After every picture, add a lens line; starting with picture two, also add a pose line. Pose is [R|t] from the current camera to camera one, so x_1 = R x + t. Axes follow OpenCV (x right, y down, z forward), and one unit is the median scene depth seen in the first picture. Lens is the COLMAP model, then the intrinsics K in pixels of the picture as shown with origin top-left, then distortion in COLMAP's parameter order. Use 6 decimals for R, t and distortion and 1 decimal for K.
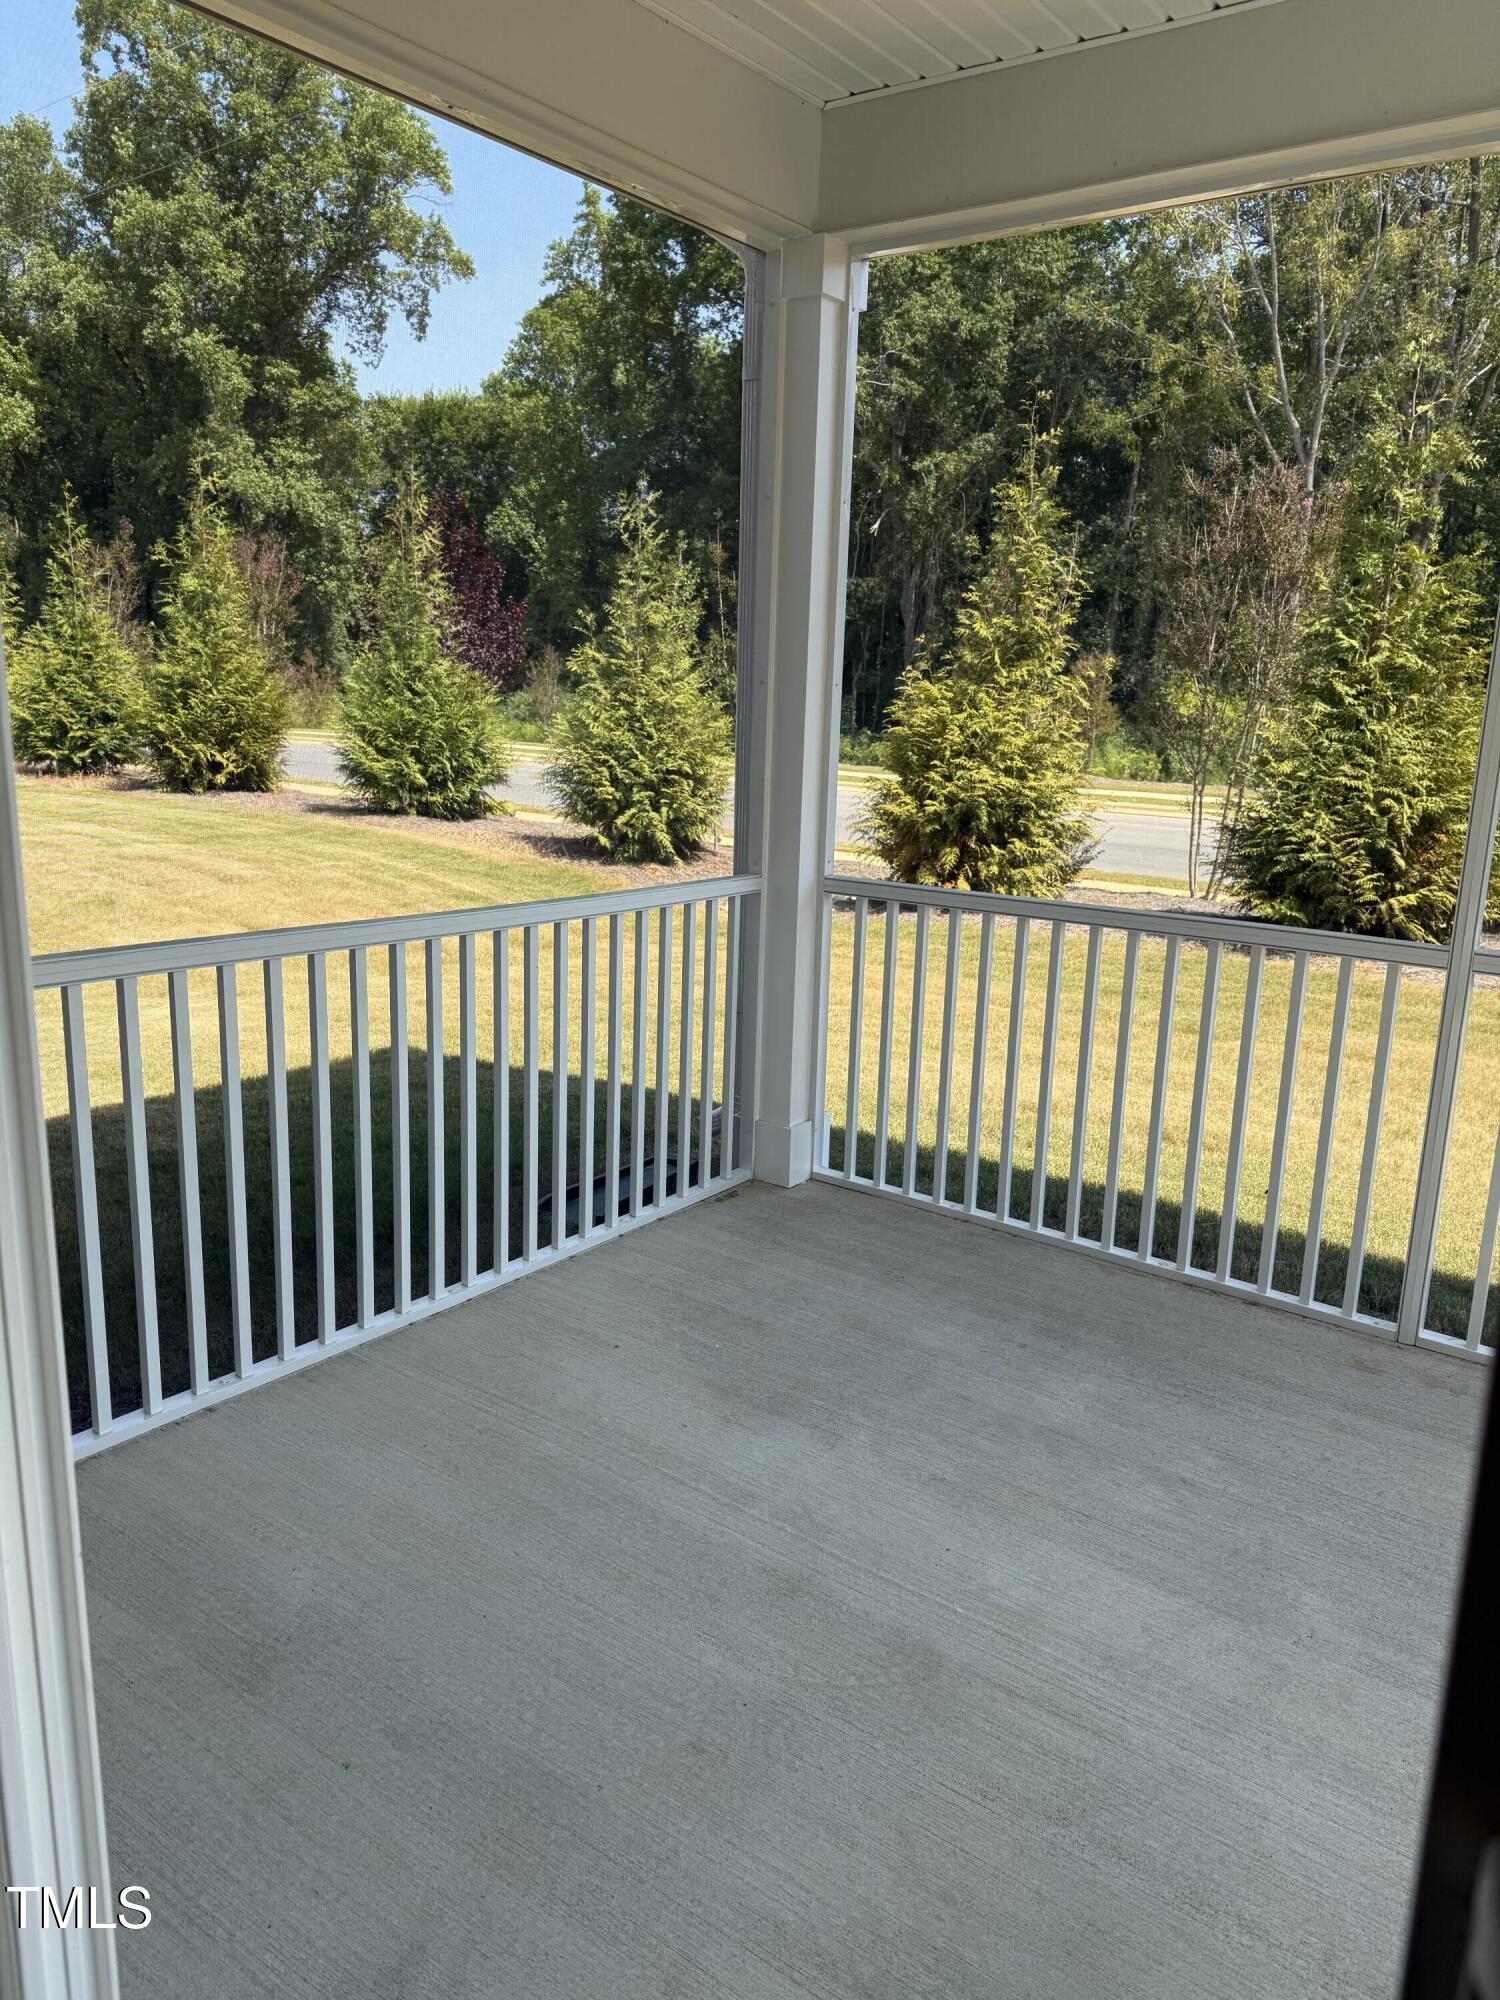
lens RADIAL K [[1411.7, 0, 752.9], [0, 1411.7, 994.9], [0, 0, 1]] dist [0.027658, -0.029859]
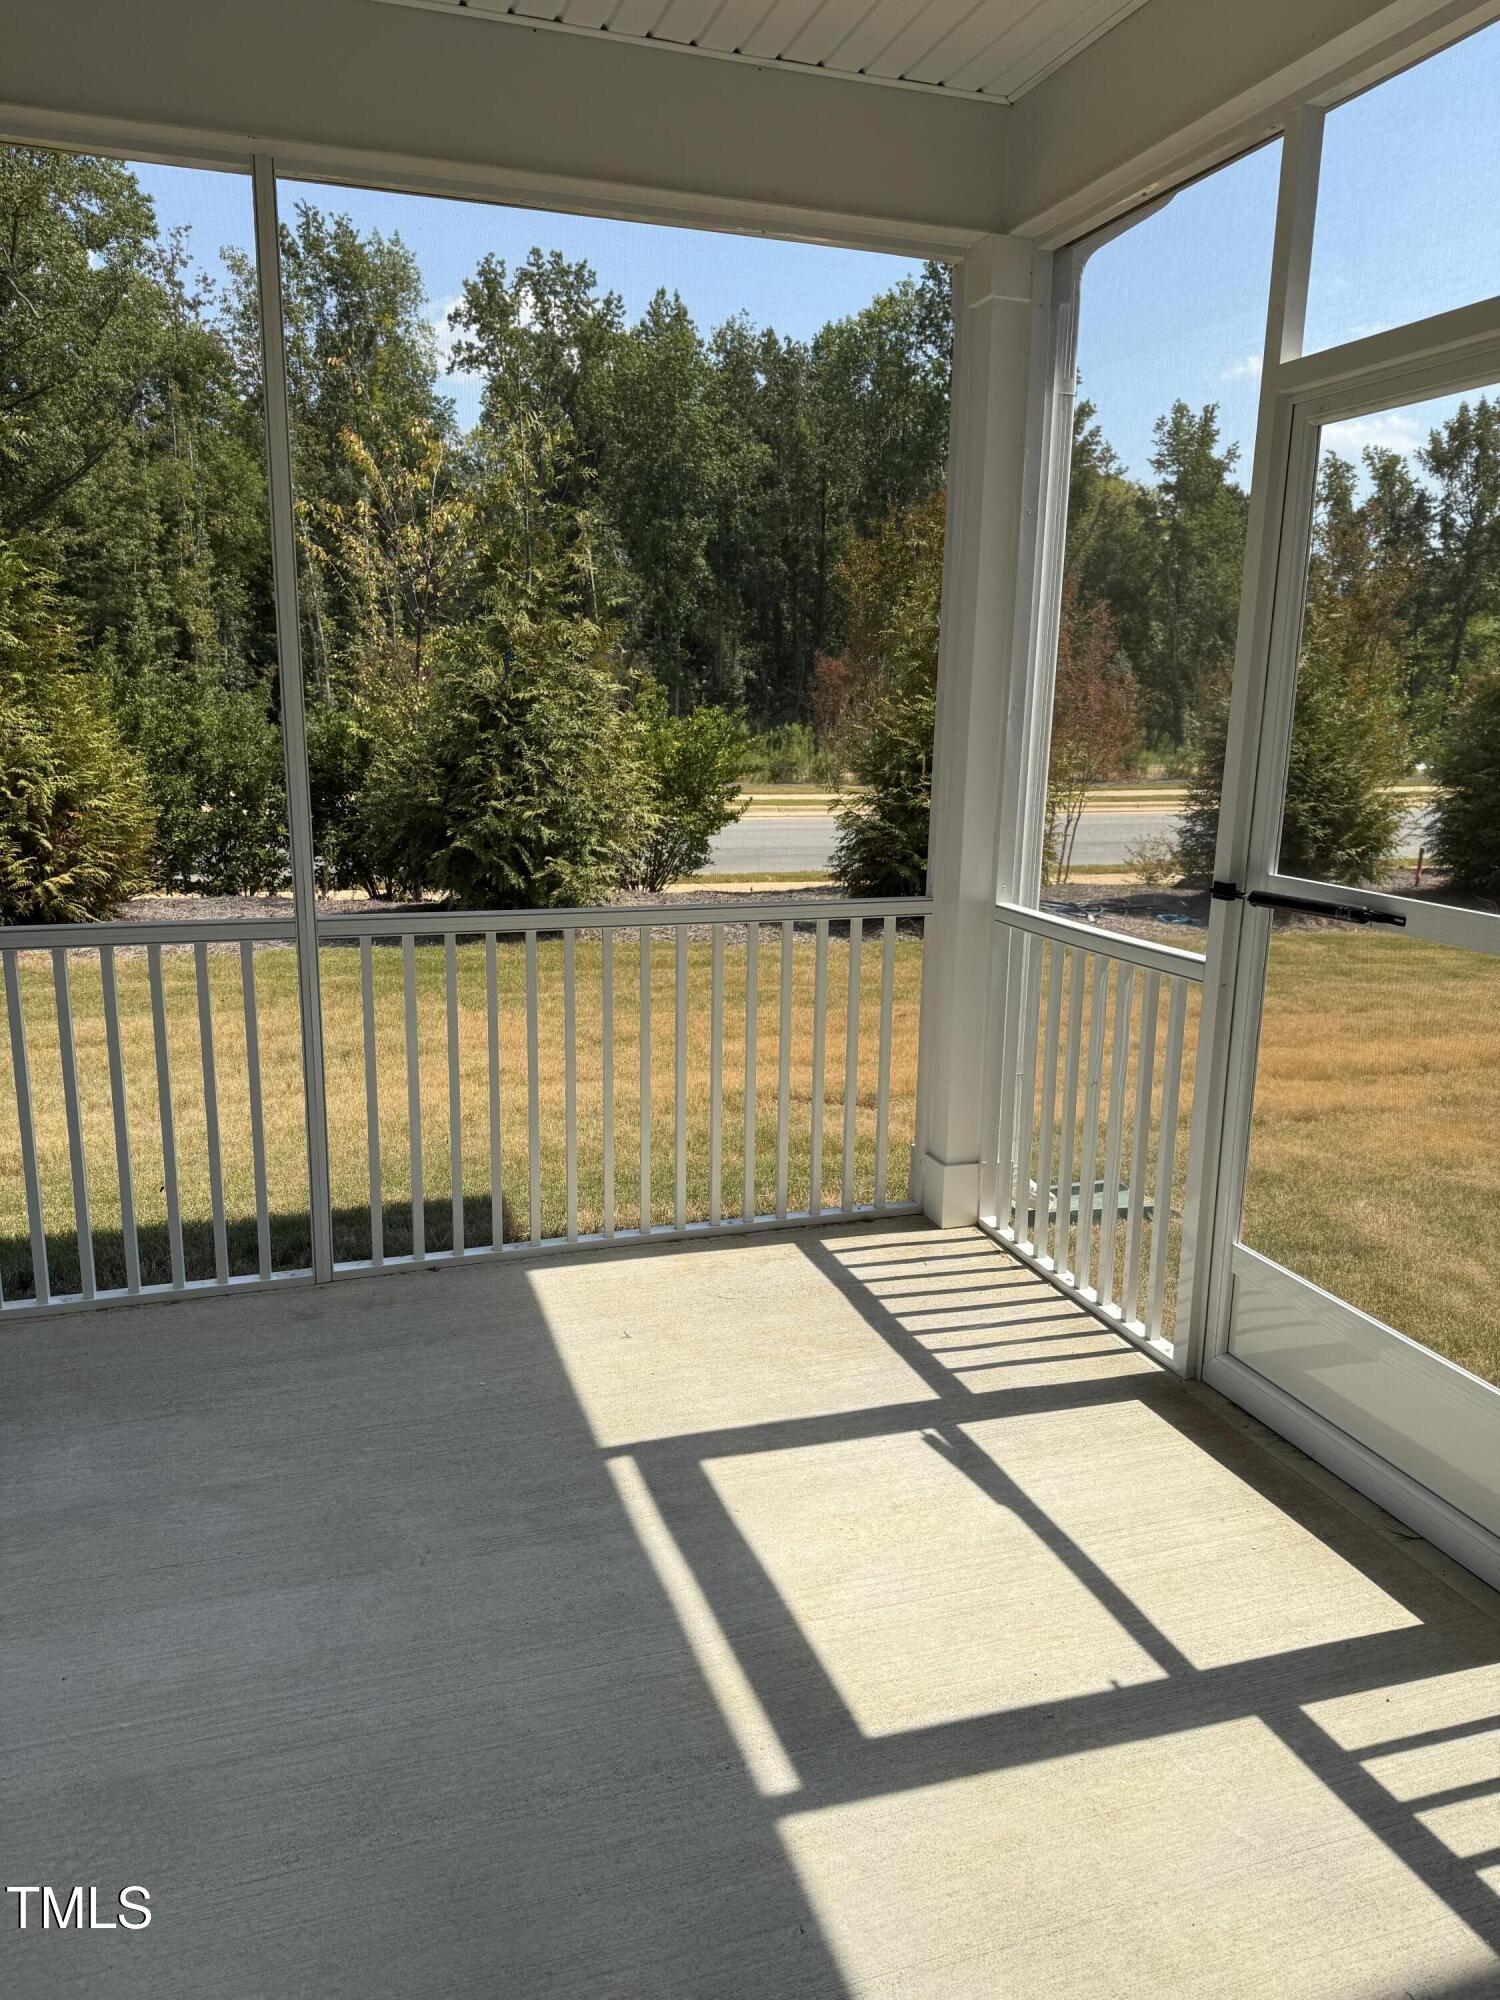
lens RADIAL K [[1411.7, 0, 697.3], [0, 1411.7, 1035.7], [0, 0, 1]] dist [0.027658, -0.029859]
pose [[0.583257, -0.221745, 0.781435, -0.168785], [0.183181, 0.973143, 0.139420, -0.035923], [-0.791363, 0.061827, 0.608212, 0.089150]]
